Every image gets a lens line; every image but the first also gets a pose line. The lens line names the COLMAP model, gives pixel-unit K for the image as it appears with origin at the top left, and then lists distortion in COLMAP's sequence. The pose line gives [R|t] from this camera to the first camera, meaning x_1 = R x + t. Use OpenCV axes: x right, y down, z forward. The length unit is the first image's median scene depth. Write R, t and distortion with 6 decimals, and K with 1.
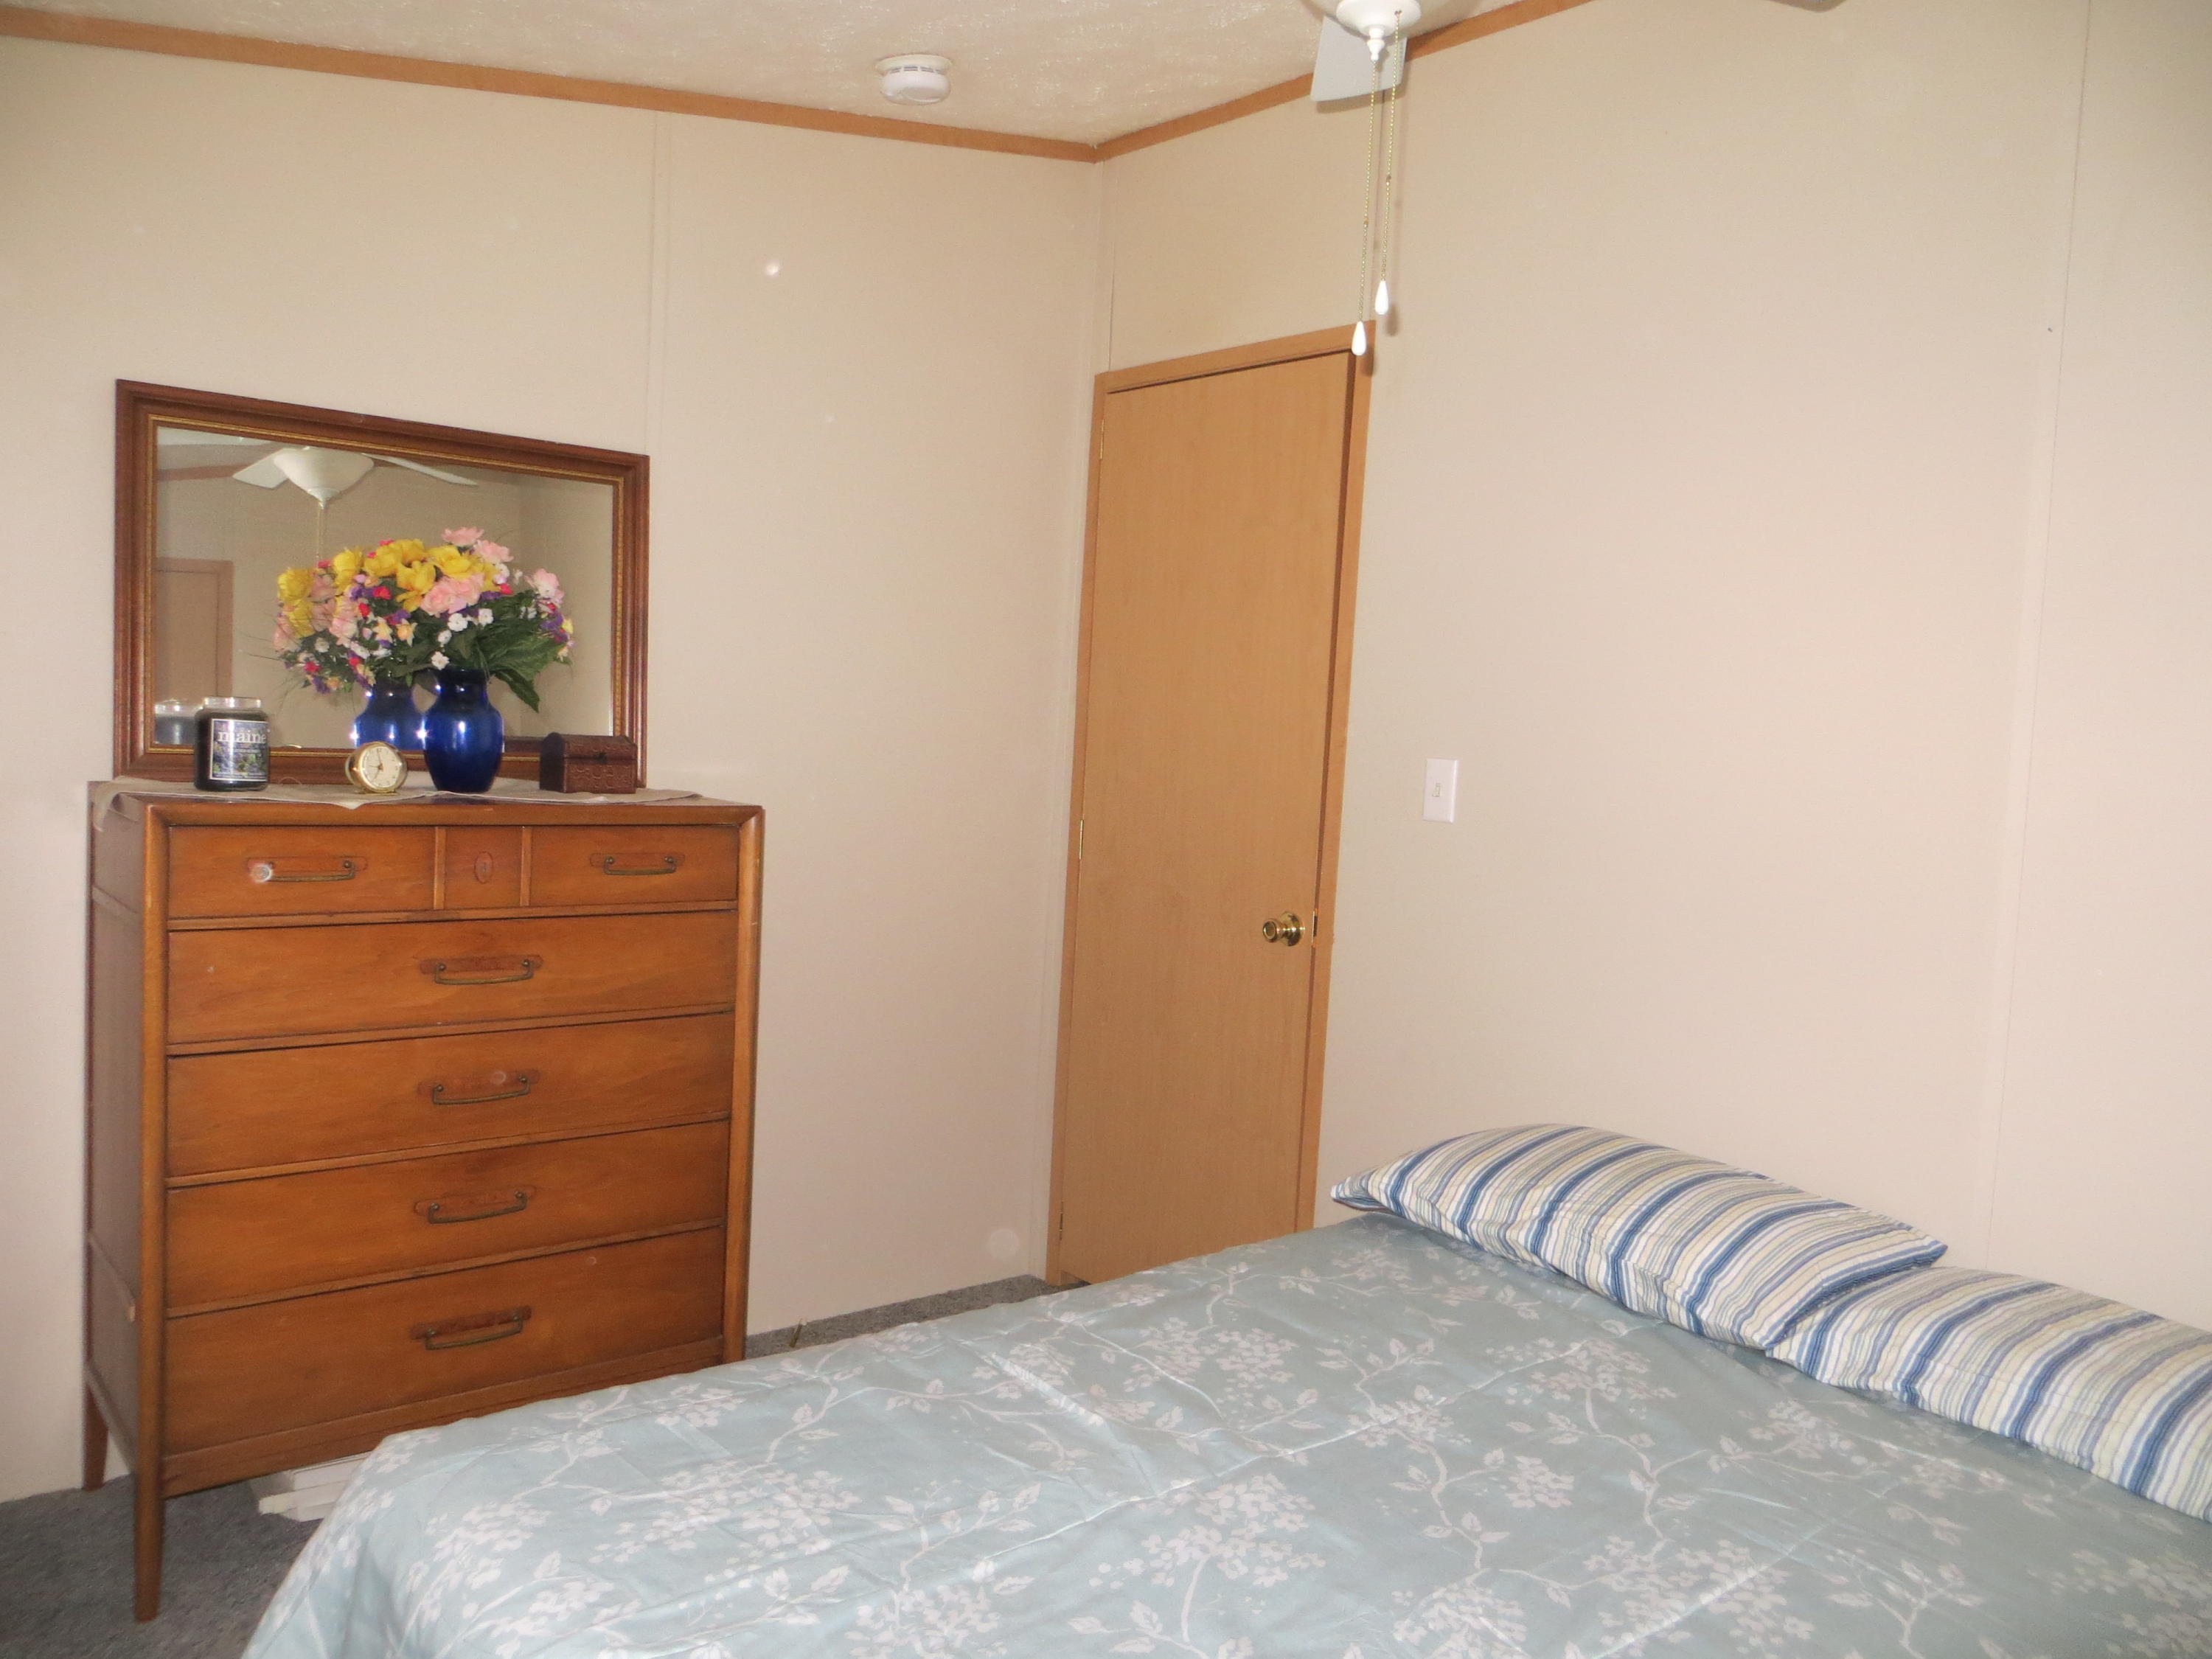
lens RADIAL K [[1652.3, 0, 1113.8], [0, 1652.3, 831.5], [0, 0, 1]] dist [-0.015122, -0.001632]
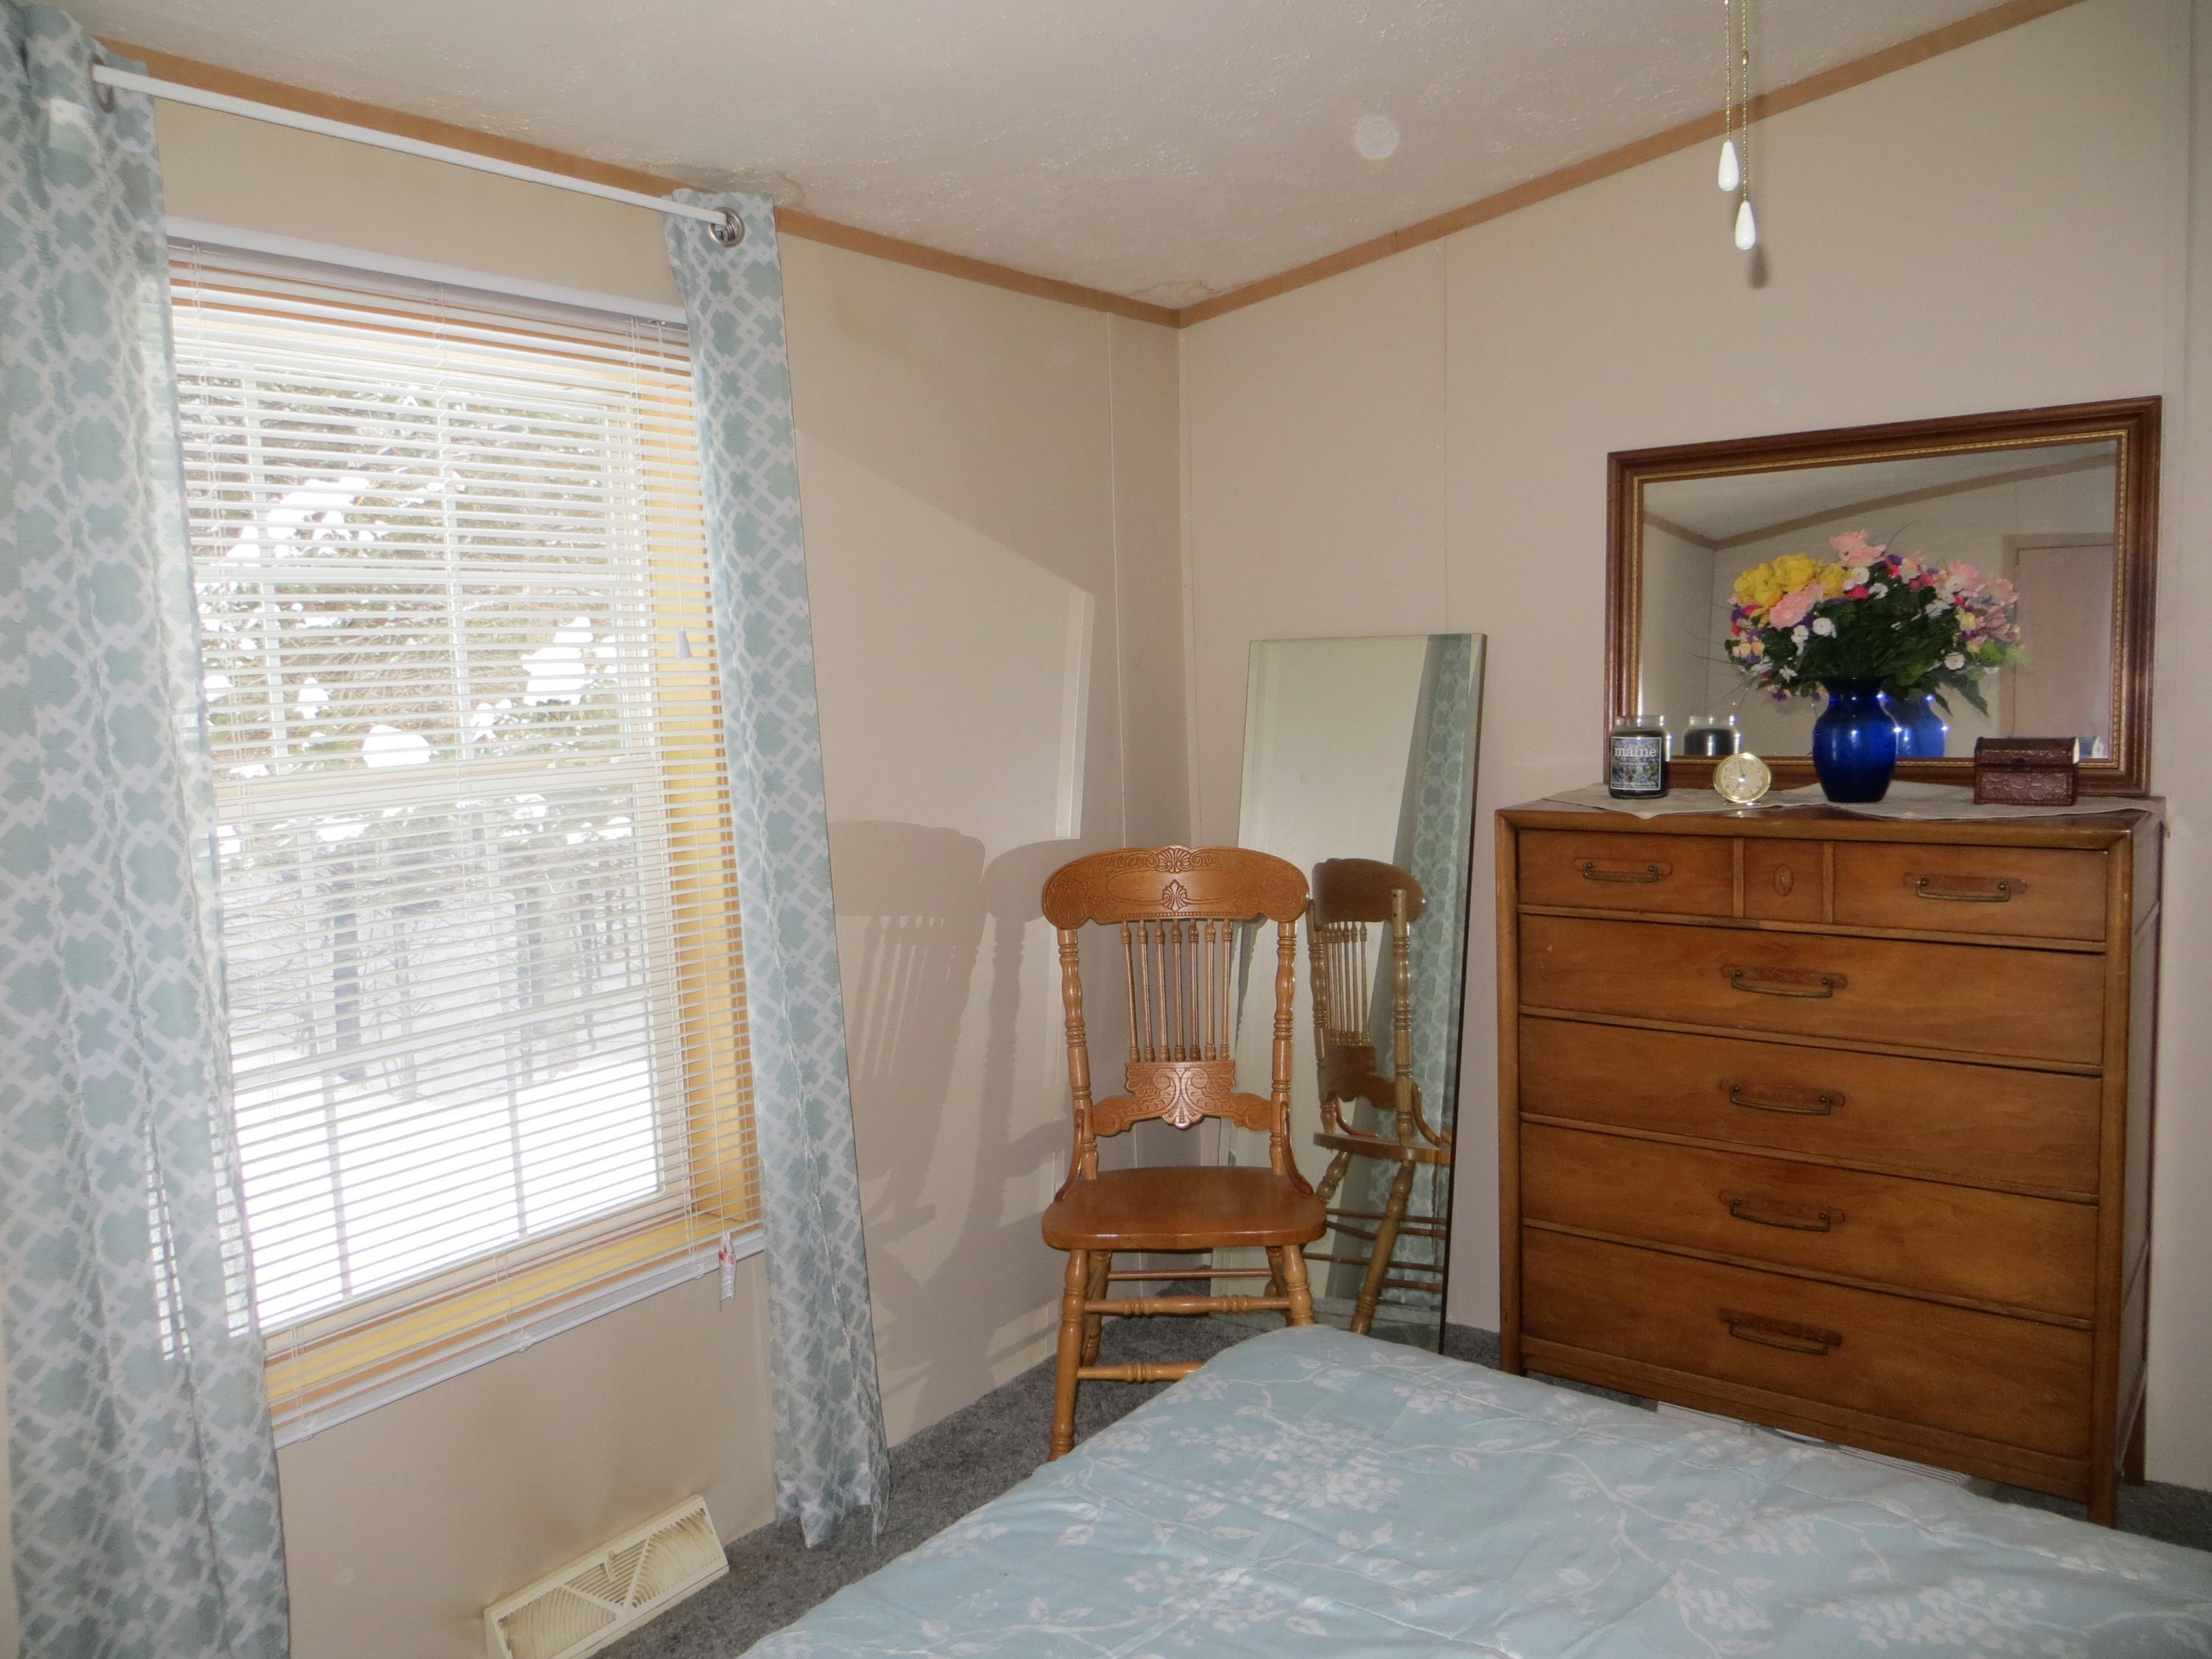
lens RADIAL K [[1652.3, 0, 1103.6], [0, 1652.3, 838.1], [0, 0, 1]] dist [-0.015122, -0.001632]
pose [[0.223658, 0.047624, -0.973503, 0.502525], [-0.020099, 0.998819, 0.044244, -0.040088], [0.974460, 0.009671, 0.224351, 0.371417]]
